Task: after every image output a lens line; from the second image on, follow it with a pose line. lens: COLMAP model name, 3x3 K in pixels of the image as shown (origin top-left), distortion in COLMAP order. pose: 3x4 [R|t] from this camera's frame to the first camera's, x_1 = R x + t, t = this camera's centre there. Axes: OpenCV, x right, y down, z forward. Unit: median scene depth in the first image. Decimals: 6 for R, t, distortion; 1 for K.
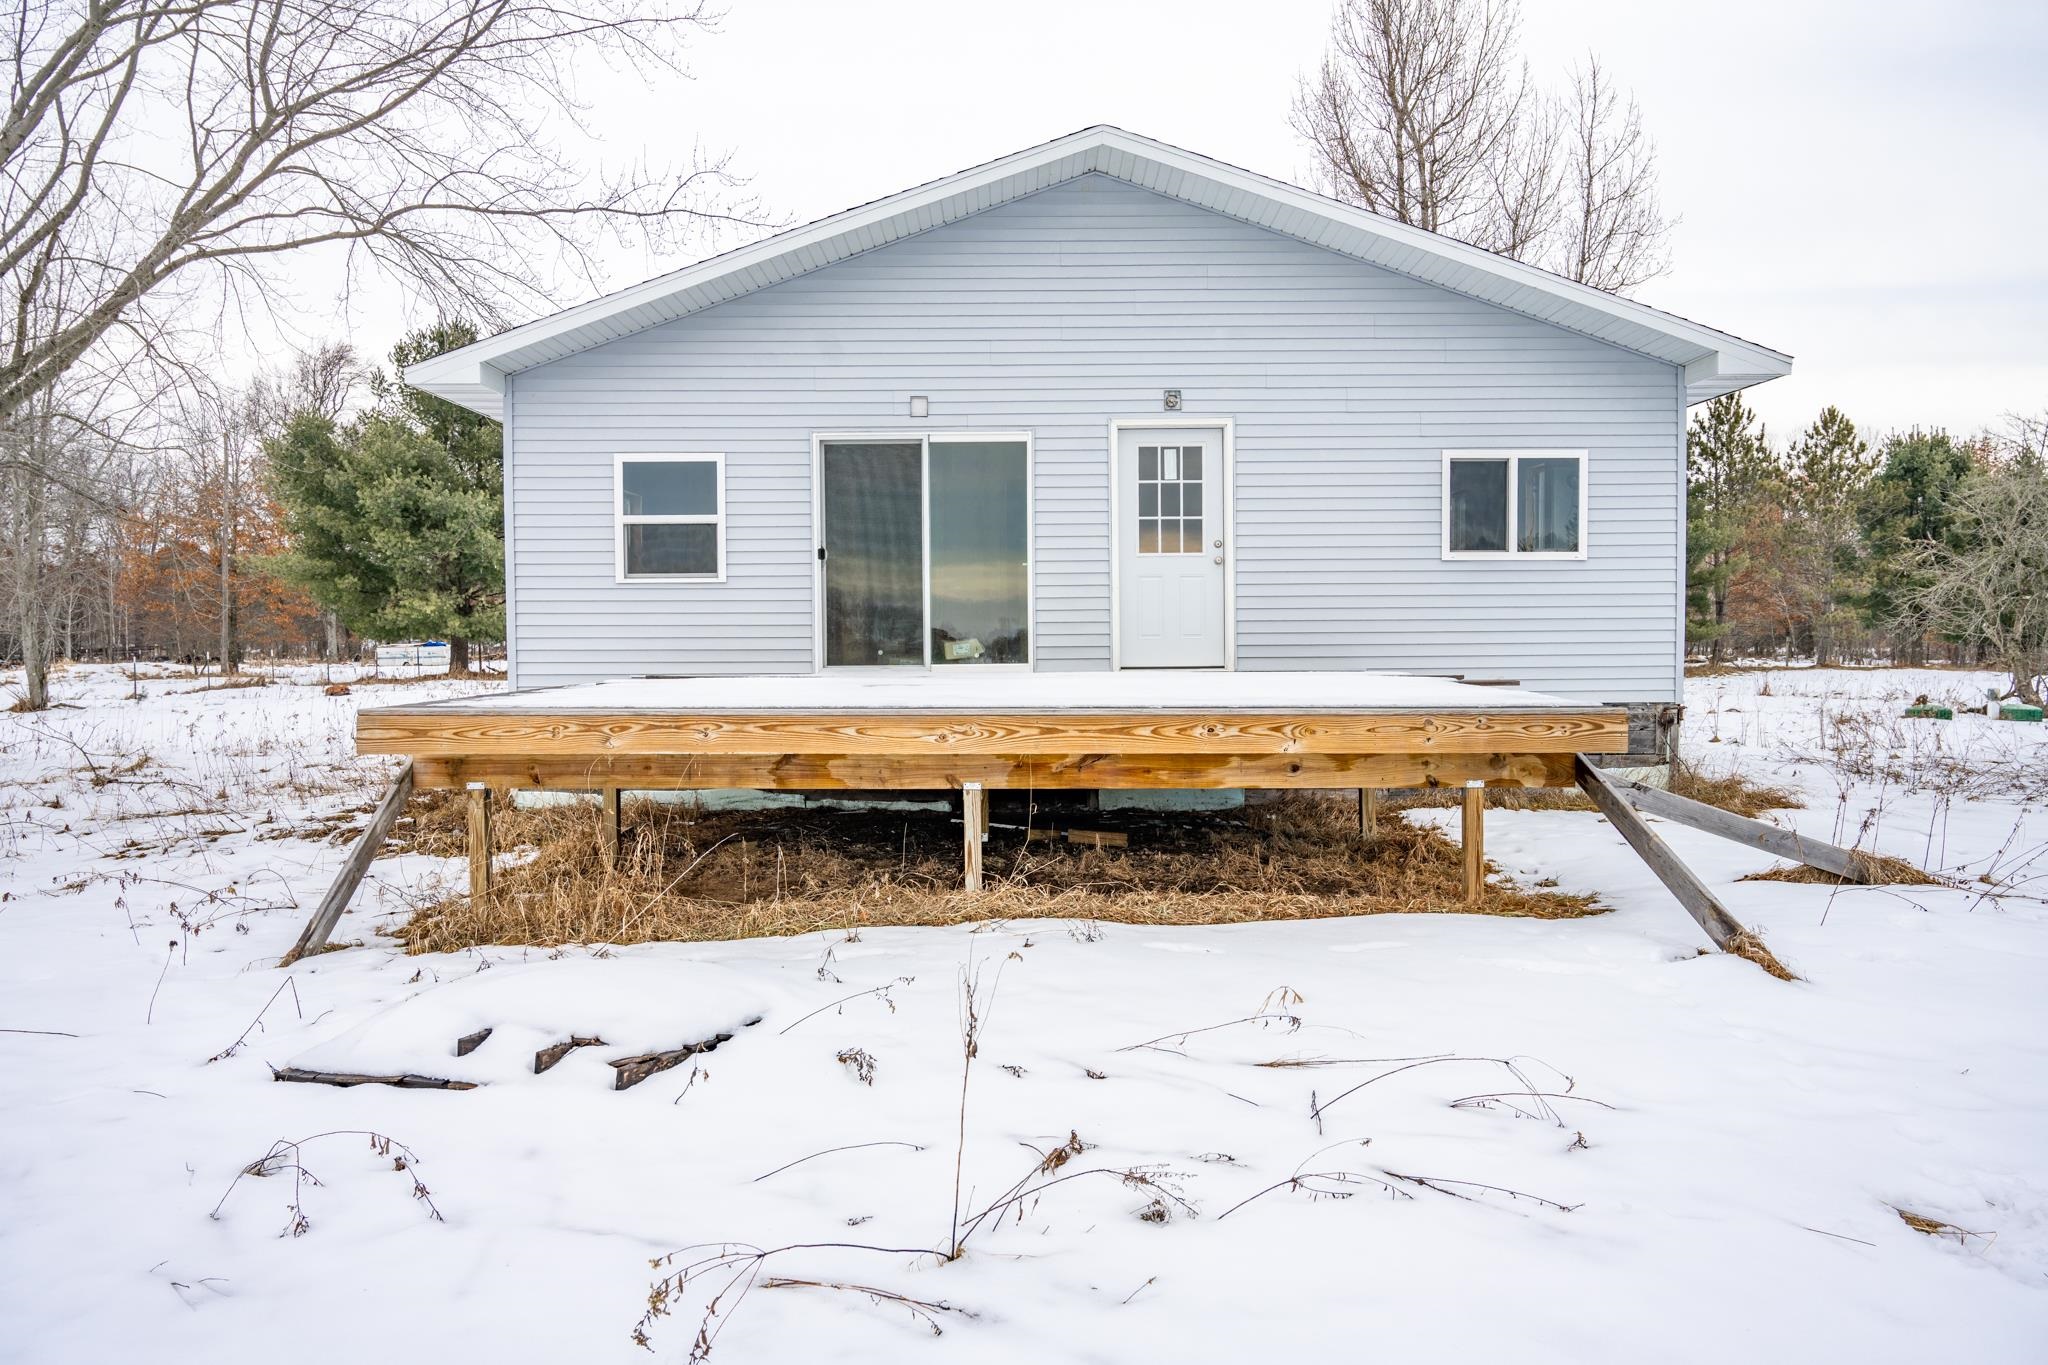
lens RADIAL K [[1403.6, 0, 1004.9], [0, 1403.6, 688.9], [0, 0, 1]] dist [-0.007566, 0.000853]
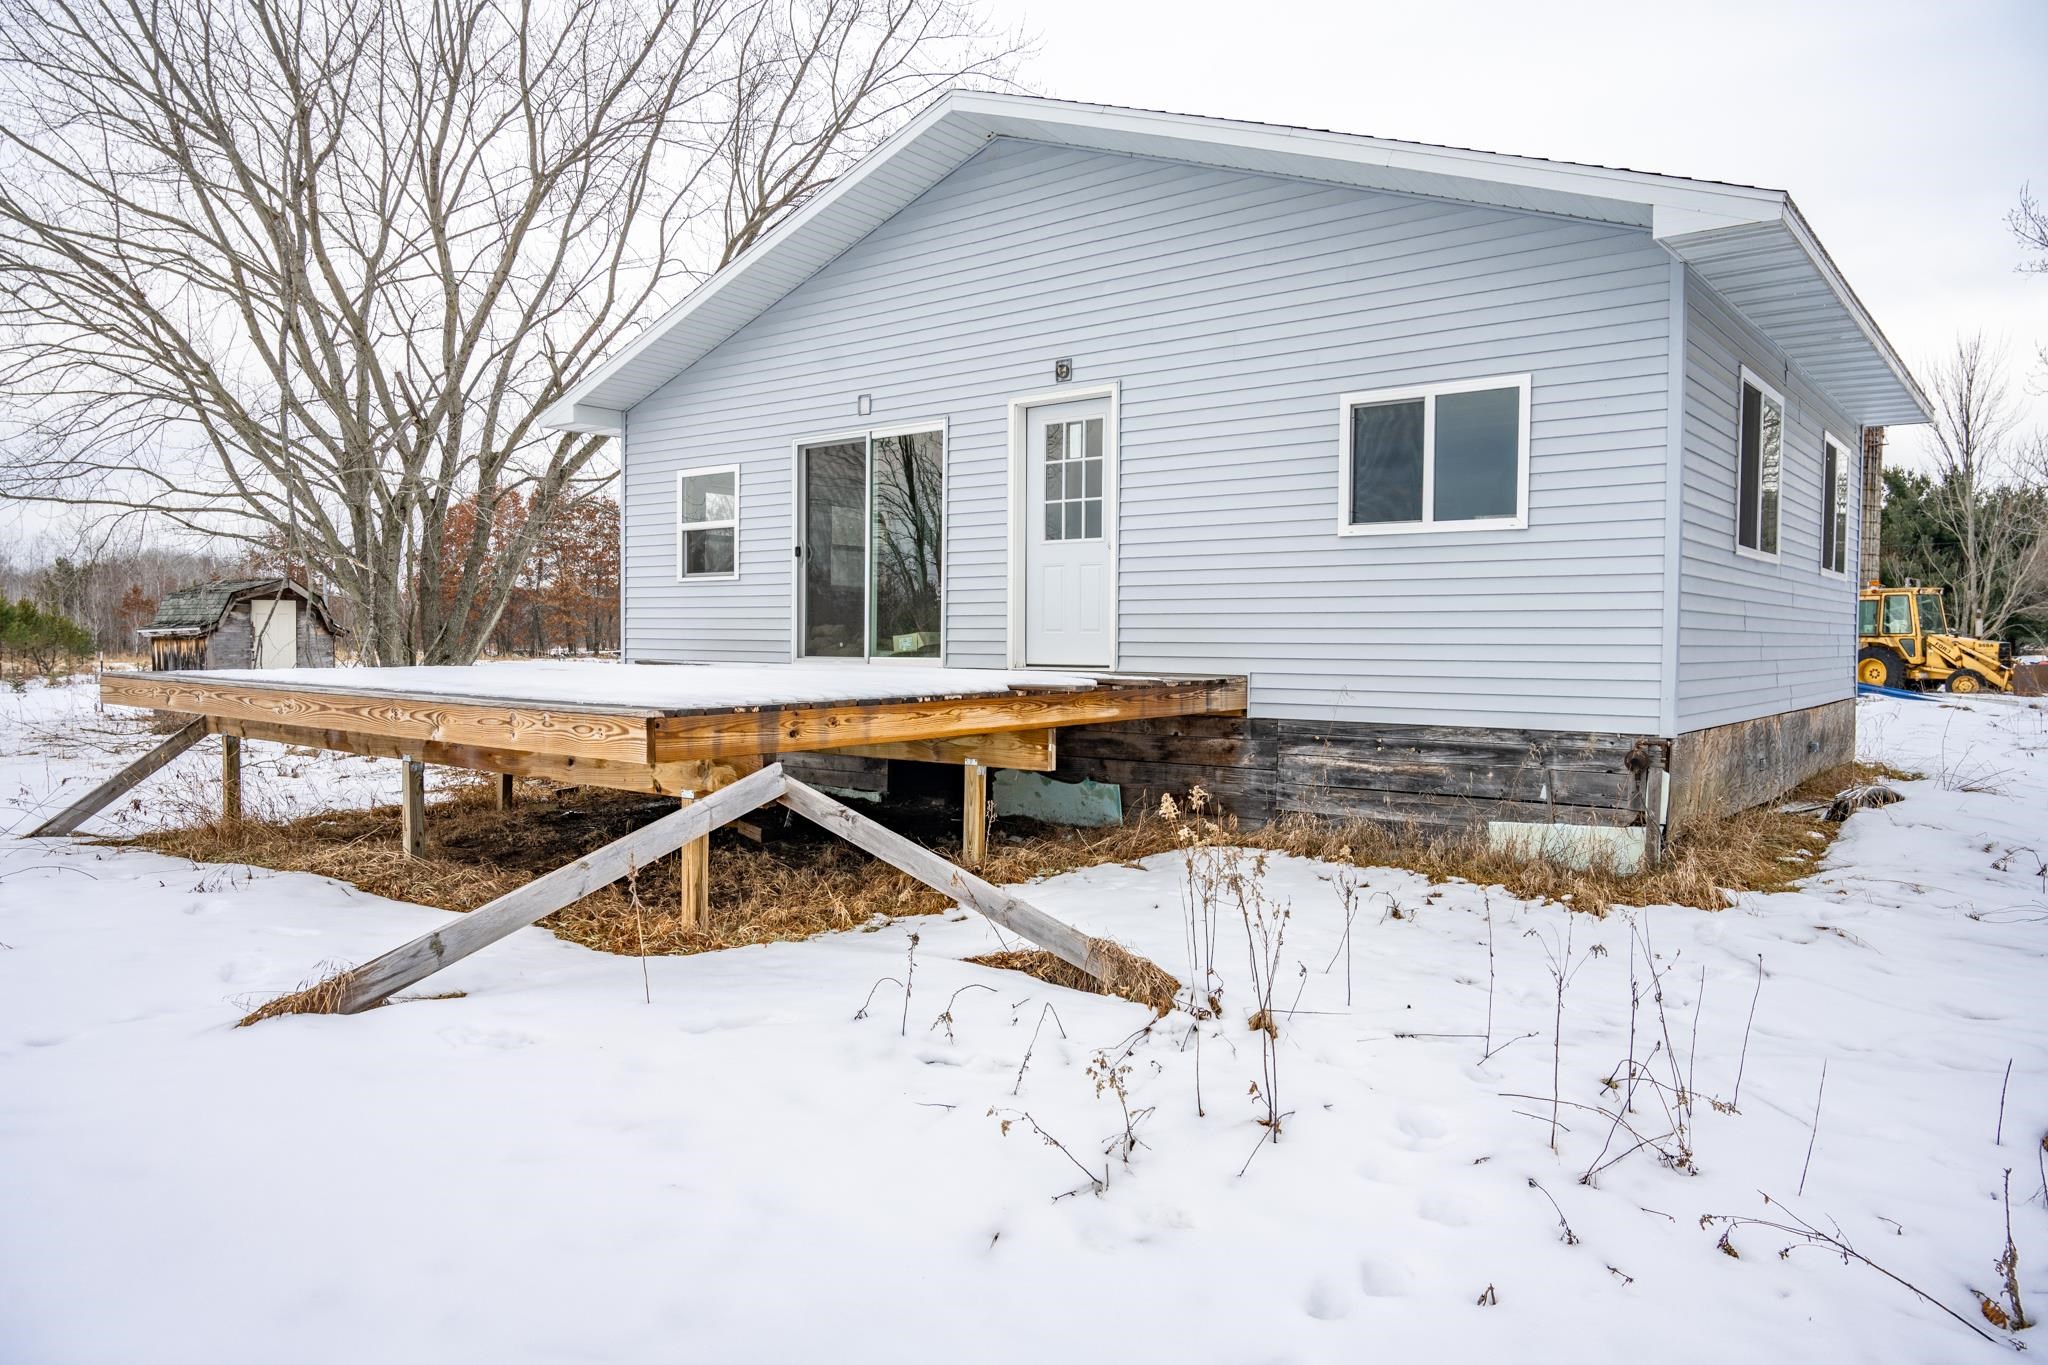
lens RADIAL K [[1403.6, 0, 1004.9], [0, 1403.6, 688.9], [0, 0, 1]] dist [-0.007566, 0.000853]
pose [[0.759156, 0.035082, -0.649963, 0.755689], [-0.031076, 0.999361, 0.017644, -0.016607], [0.650167, 0.006803, 0.759761, 0.317886]]
